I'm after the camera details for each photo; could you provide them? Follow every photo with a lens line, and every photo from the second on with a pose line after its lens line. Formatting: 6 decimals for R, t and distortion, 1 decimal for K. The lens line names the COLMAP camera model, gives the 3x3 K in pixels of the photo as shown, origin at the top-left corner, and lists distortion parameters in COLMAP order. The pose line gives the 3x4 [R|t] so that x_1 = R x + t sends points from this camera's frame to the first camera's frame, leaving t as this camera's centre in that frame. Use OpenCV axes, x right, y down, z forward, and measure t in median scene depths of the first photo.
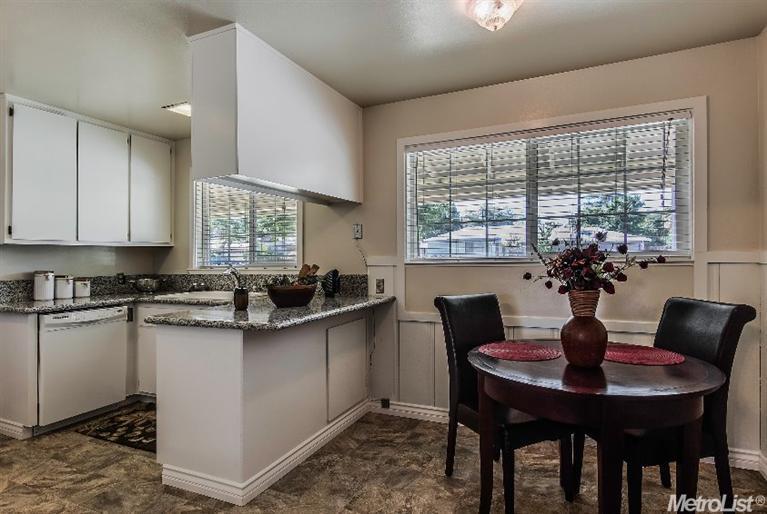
lens RADIAL K [[422.6, 0, 384.0], [0, 422.6, 253.6], [0, 0, 1]] dist [-0.004724, -0.001366]
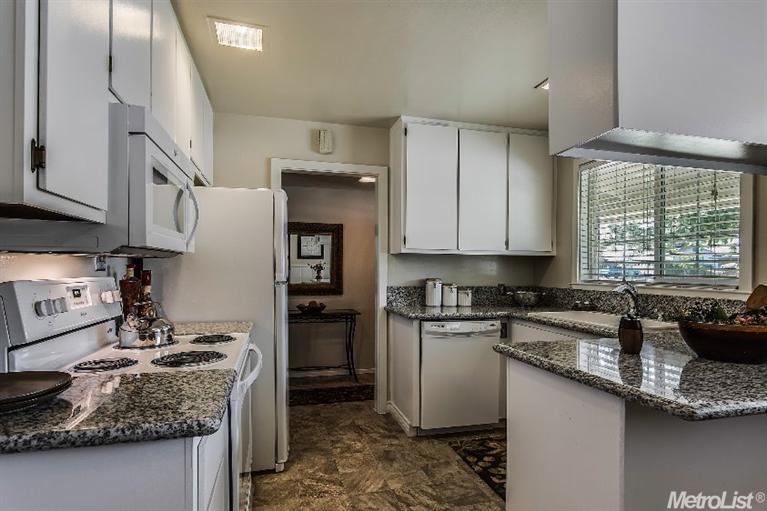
lens RADIAL K [[422.6, 0, 383.9], [0, 422.6, 259.8], [0, 0, 1]] dist [-0.004724, -0.001366]
pose [[0.626069, 0.003127, -0.779761, -0.057913], [-0.012633, 0.999901, -0.006134, 0.001992], [0.779665, 0.013691, 0.626047, 0.237116]]
